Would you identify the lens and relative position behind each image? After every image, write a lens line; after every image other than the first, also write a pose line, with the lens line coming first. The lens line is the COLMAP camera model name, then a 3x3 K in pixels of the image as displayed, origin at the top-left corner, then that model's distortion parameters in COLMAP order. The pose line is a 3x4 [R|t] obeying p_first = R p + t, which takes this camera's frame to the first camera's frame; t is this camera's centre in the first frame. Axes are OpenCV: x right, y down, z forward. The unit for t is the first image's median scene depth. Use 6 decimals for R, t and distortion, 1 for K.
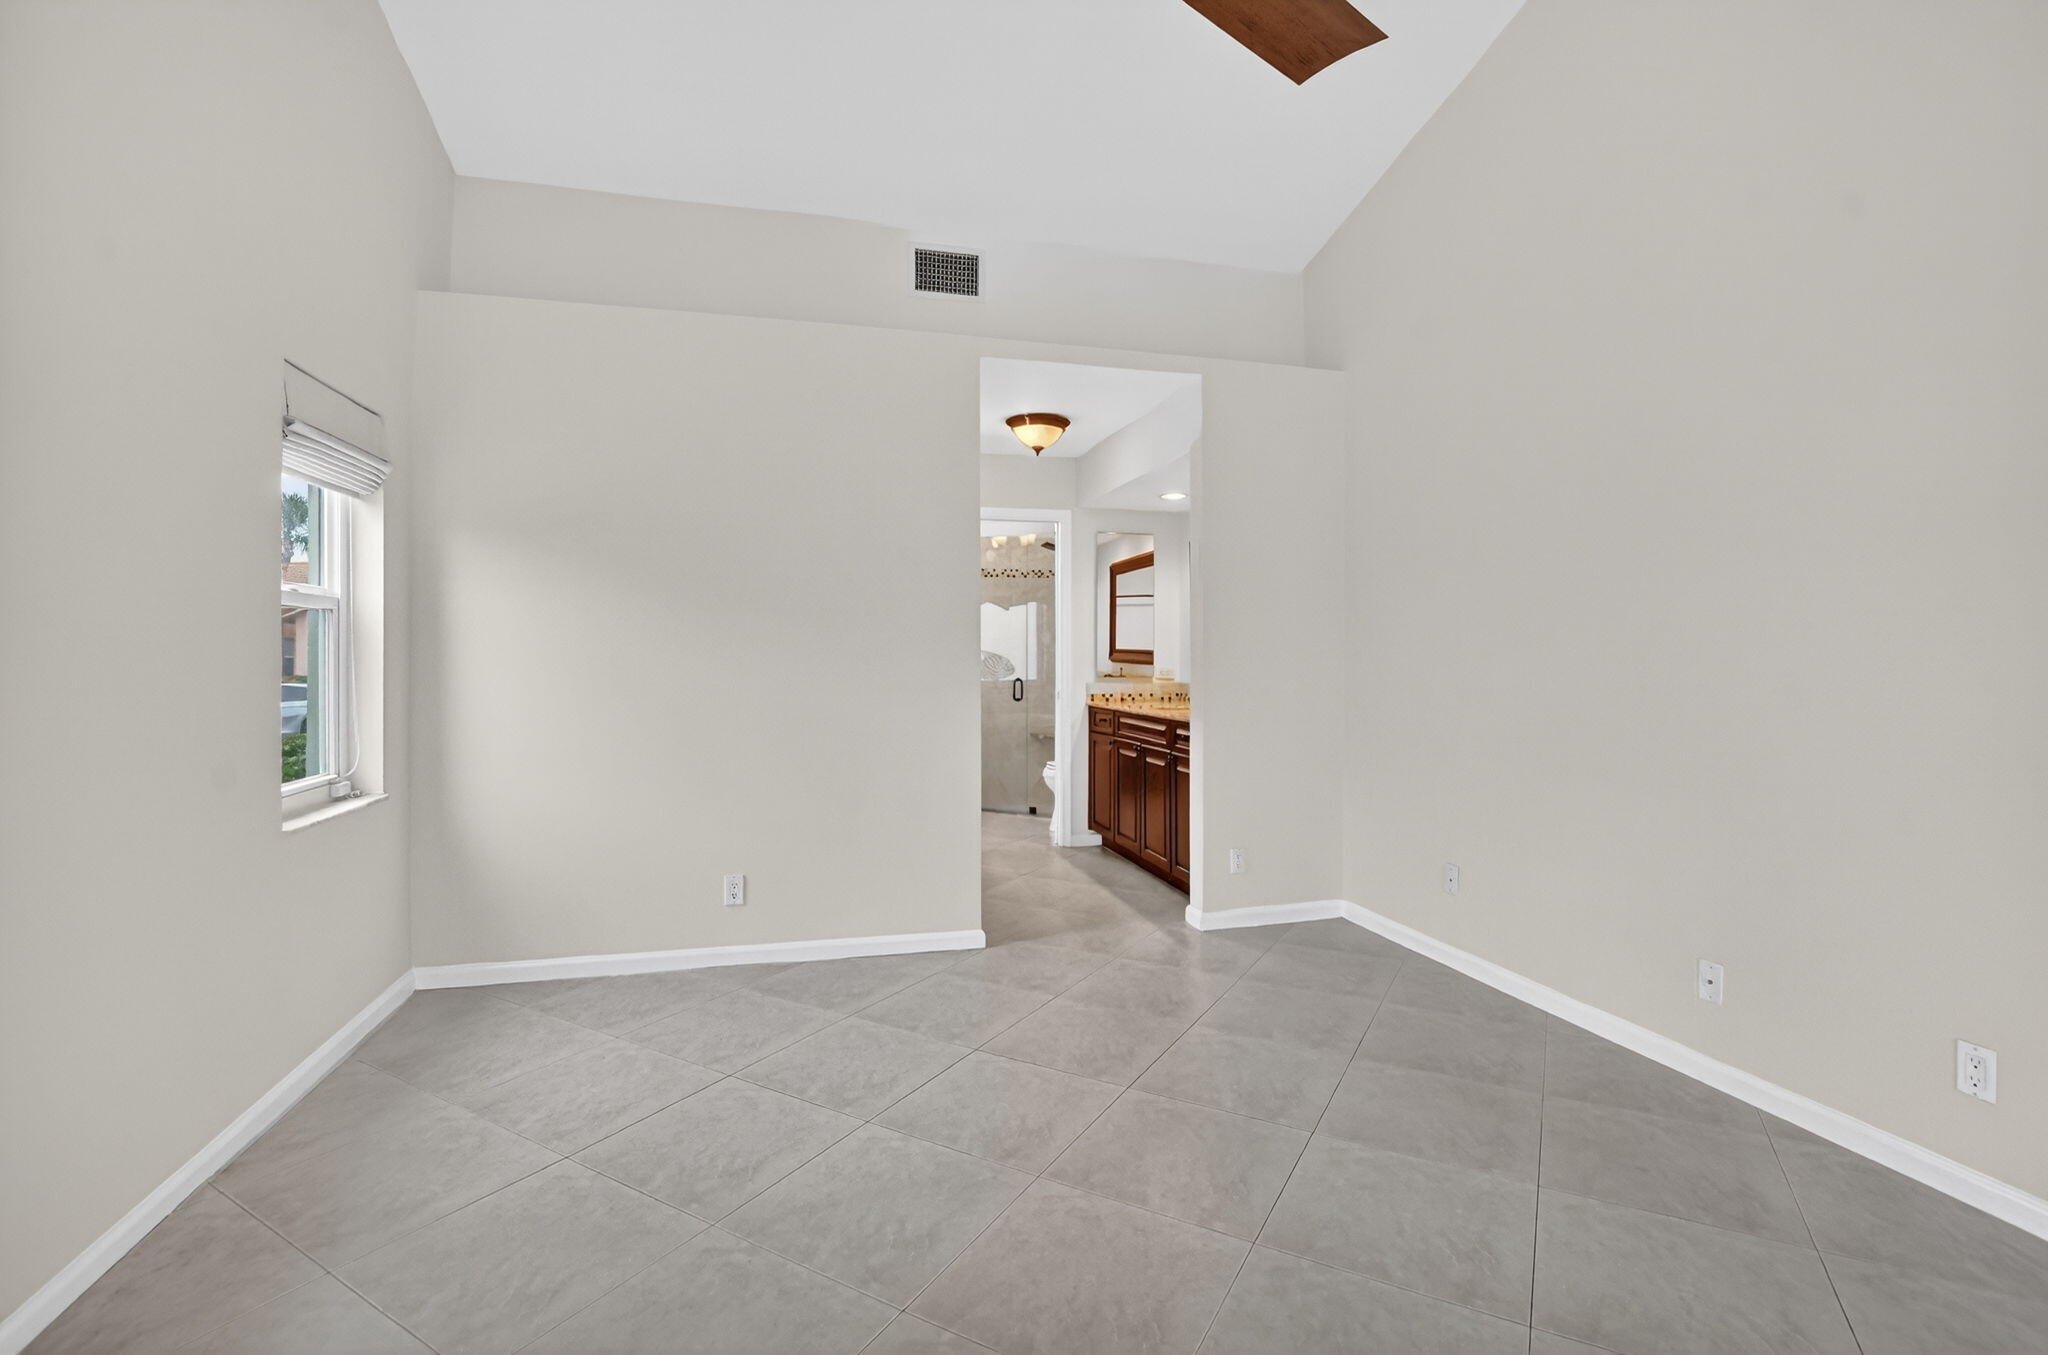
lens RADIAL K [[934.5, 0, 1027.4], [0, 934.5, 641.0], [0, 0, 1]] dist [-0.017231, -0.000219]
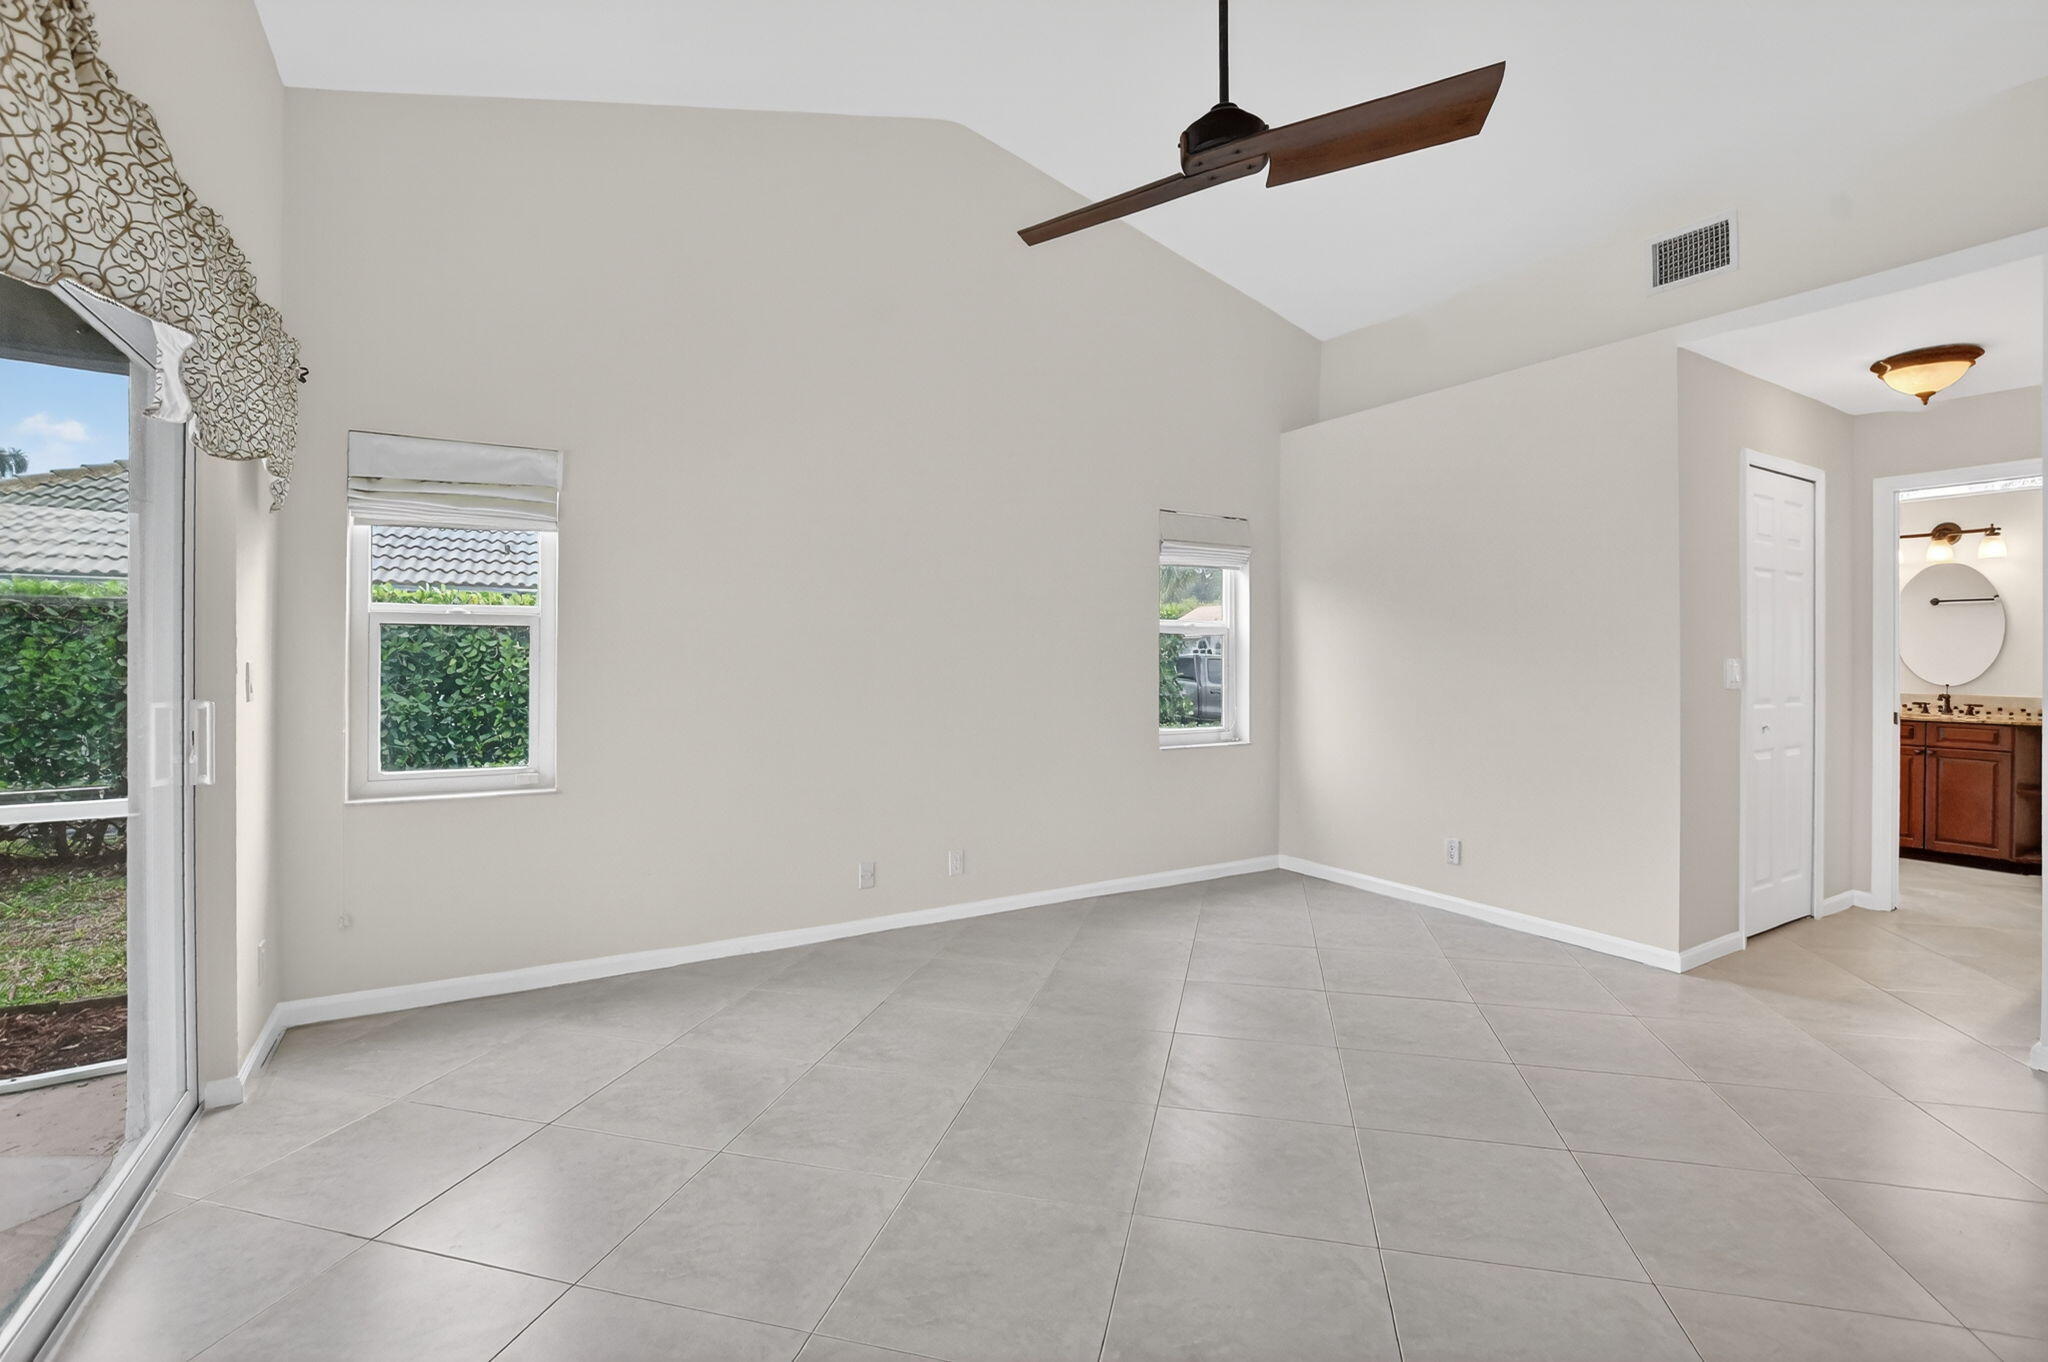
lens RADIAL K [[919.5, 0, 1028.4], [0, 919.5, 656.0], [0, 0, 1]] dist [-0.029097, 0.003336]
pose [[0.277574, 0.002011, -0.960702, 0.692995], [0.008150, 0.999957, 0.004447, -0.002568], [0.960670, -0.009064, 0.277546, 0.123660]]
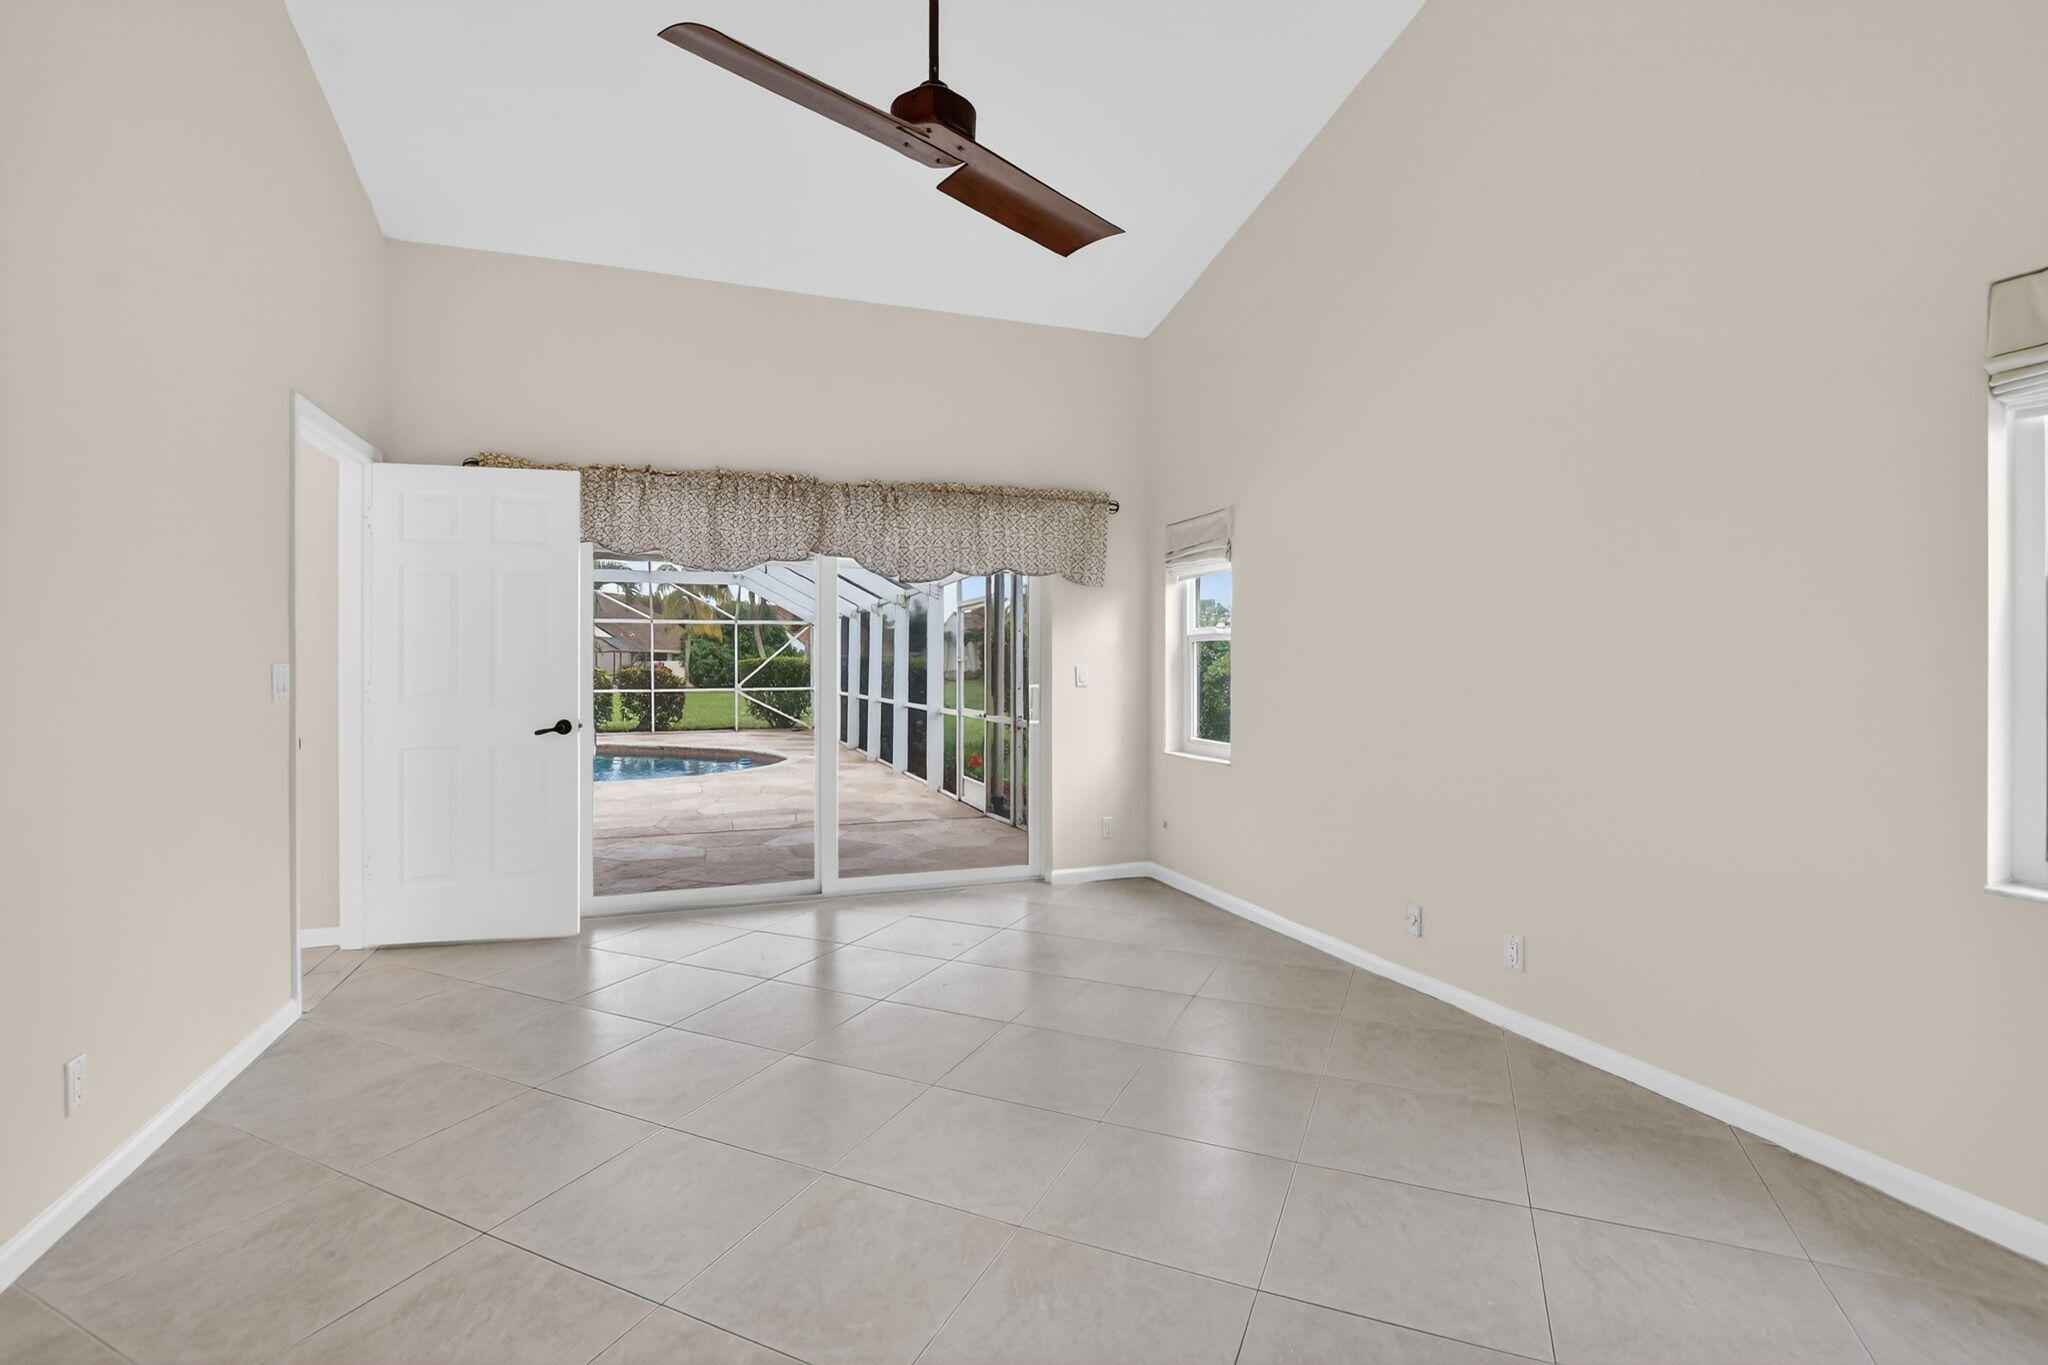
lens RADIAL K [[919.5, 0, 1034.1], [0, 919.5, 670.6], [0, 0, 1]] dist [-0.029097, 0.003336]
pose [[-0.992699, 0.006781, -0.120426, 0.055869], [0.007071, 0.999973, -0.001978, 0.008557], [0.120409, -0.002815, -0.992720, 1.157125]]
